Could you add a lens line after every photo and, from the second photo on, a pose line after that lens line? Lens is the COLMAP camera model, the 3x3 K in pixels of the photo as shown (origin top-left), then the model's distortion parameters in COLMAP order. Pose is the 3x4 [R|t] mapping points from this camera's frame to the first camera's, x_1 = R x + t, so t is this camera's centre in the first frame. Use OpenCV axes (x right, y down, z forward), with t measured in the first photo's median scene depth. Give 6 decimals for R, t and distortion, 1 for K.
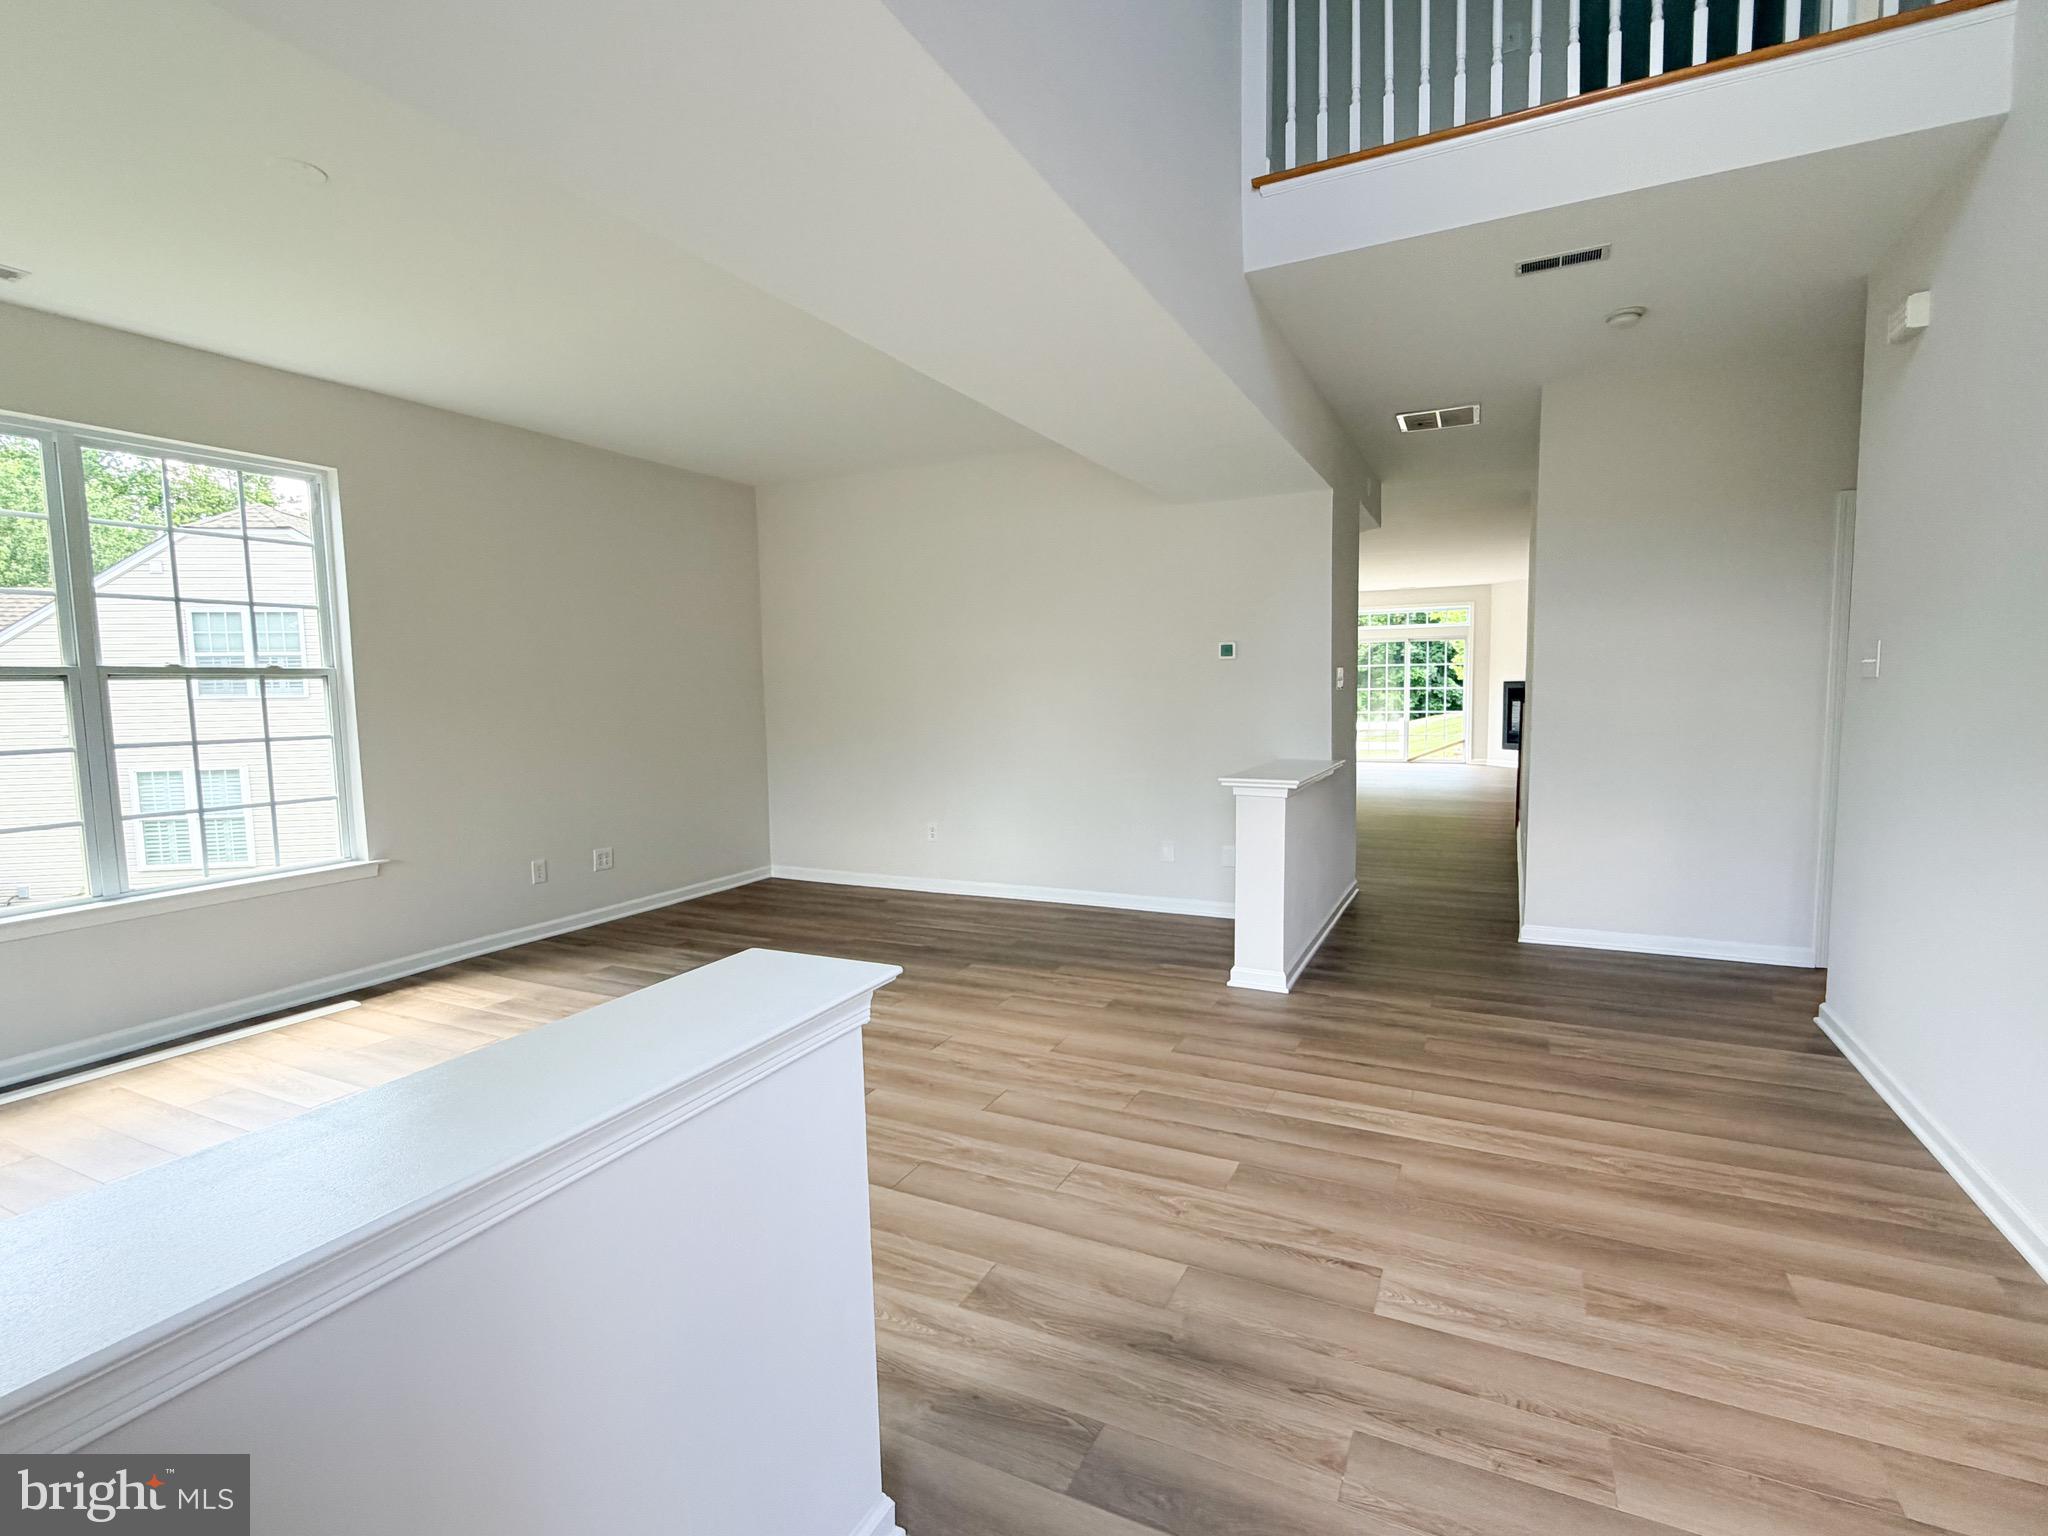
lens RADIAL K [[981.4, 0, 1024.0], [0, 981.4, 768.0], [0, 0, 1]] dist [0.001833, -0.000637]
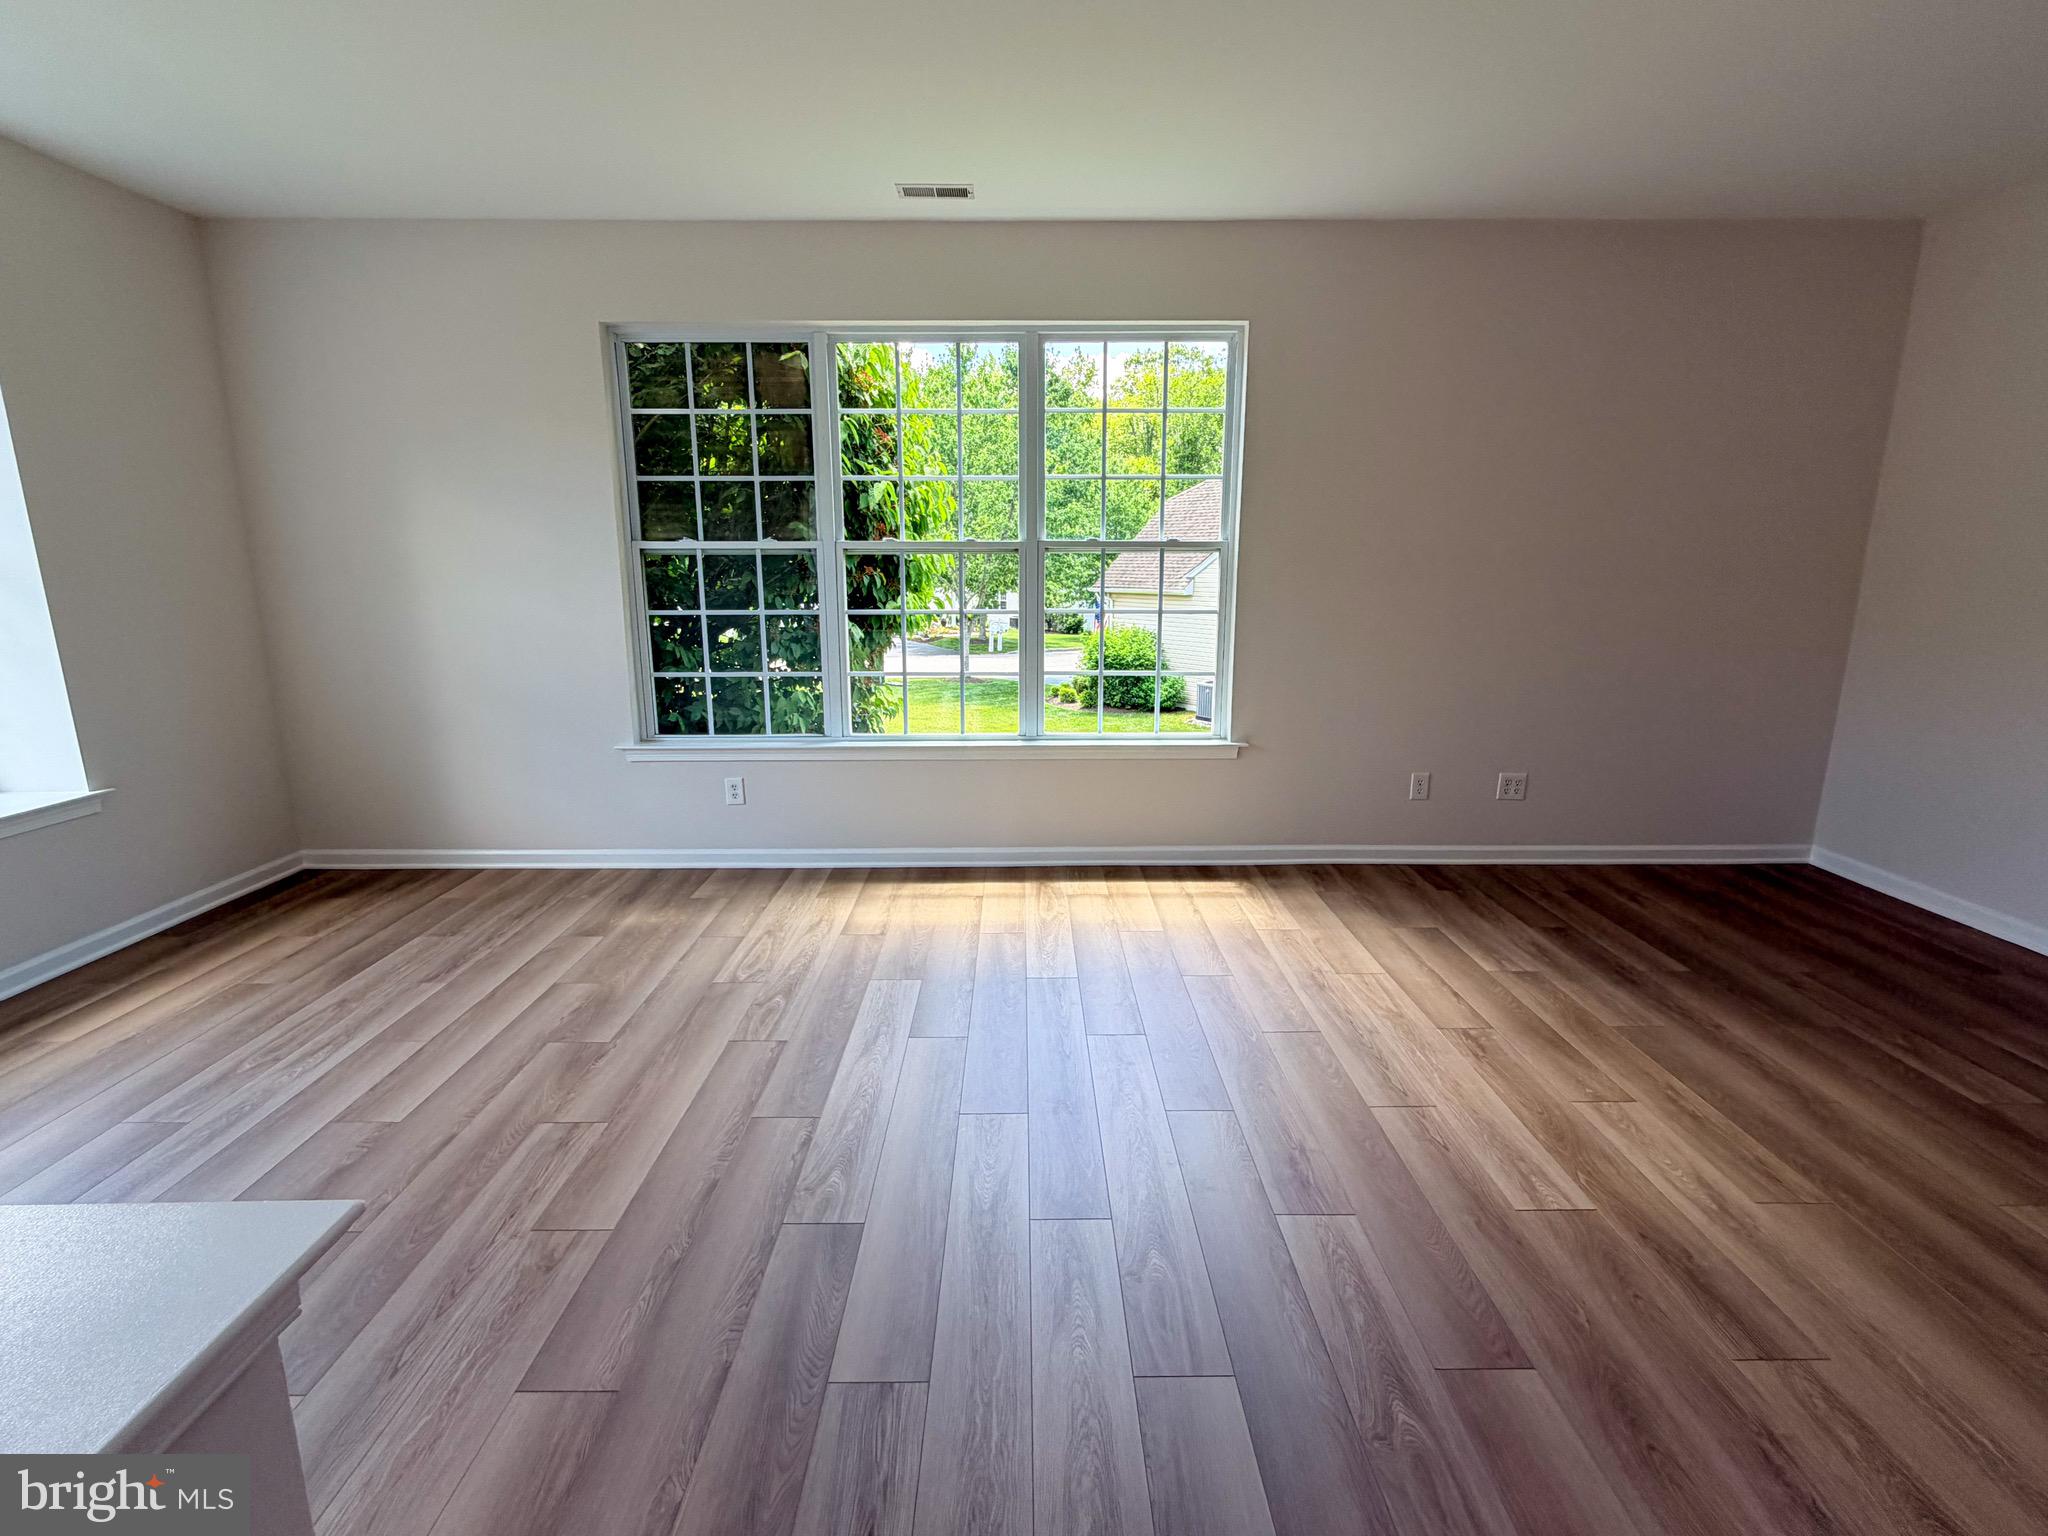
lens RADIAL K [[960.4, 0, 1024.0], [0, 960.4, 768.0], [0, 0, 1]] dist [0.002455, 0.000059]
pose [[0.448802, 0.206617, -0.869417, 0.094228], [-0.080485, 0.978296, 0.190944, -0.056208], [0.889999, -0.015721, 0.455691, 0.459009]]
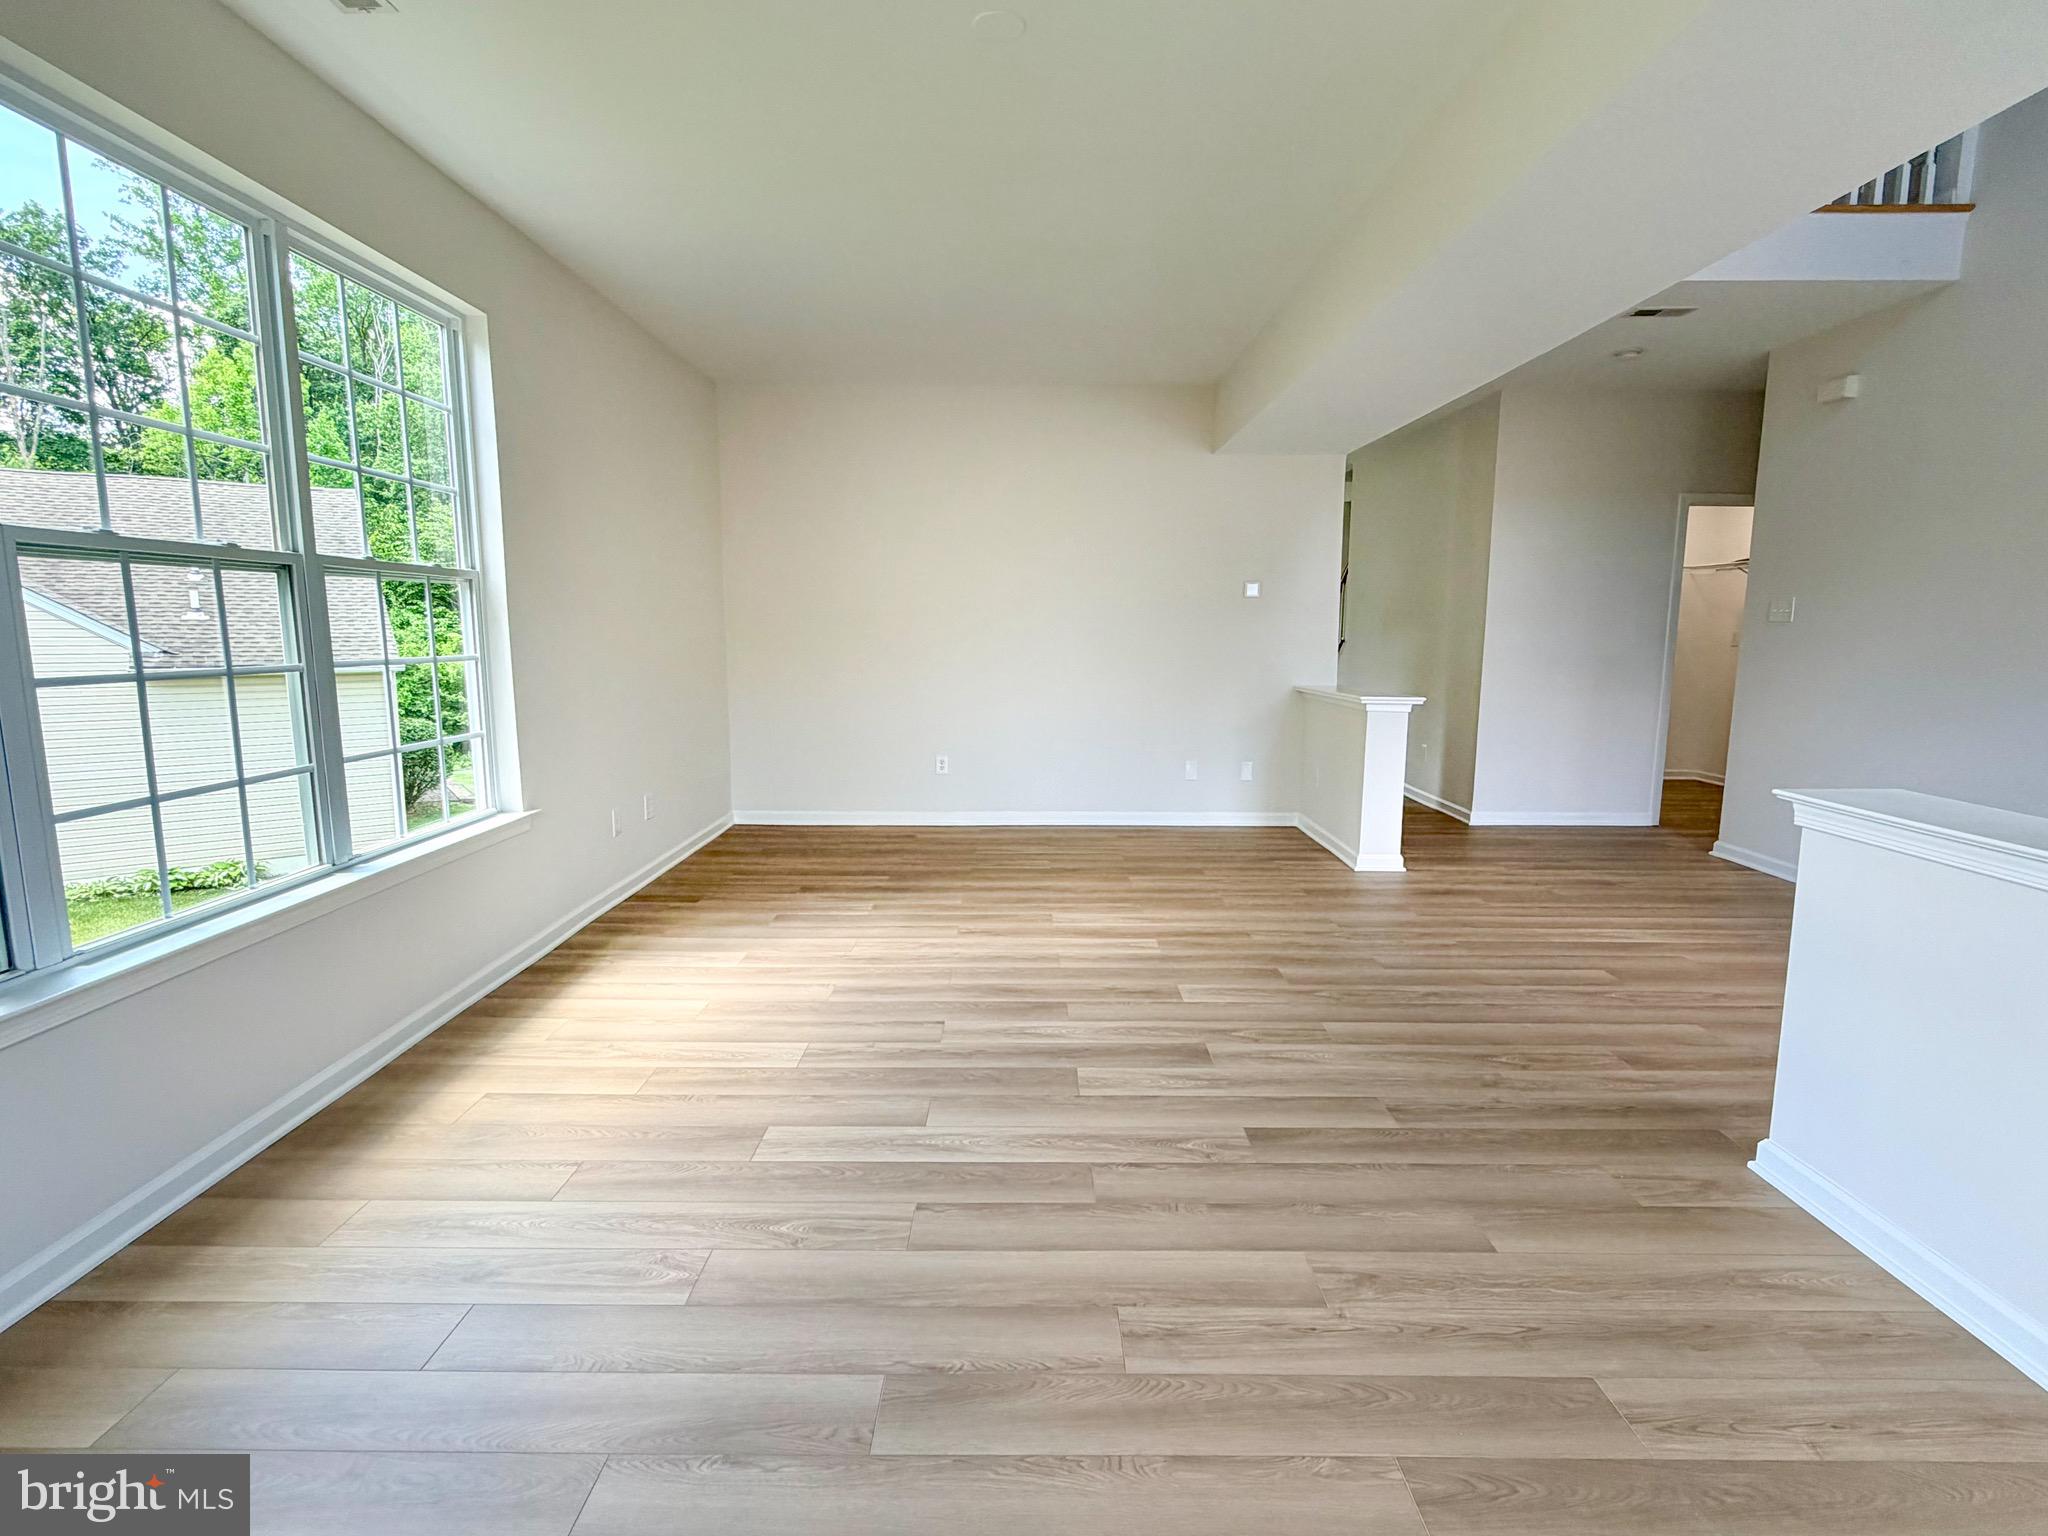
lens RADIAL K [[1031.2, 0, 1024.0], [0, 1031.2, 768.0], [0, 0, 1]] dist [0.001825, -0.000024]
pose [[0.896750, -0.041393, 0.440597, -0.809653], [0.017761, 0.998180, 0.057628, 0.019160], [-0.442181, -0.043852, 0.895853, 0.063925]]
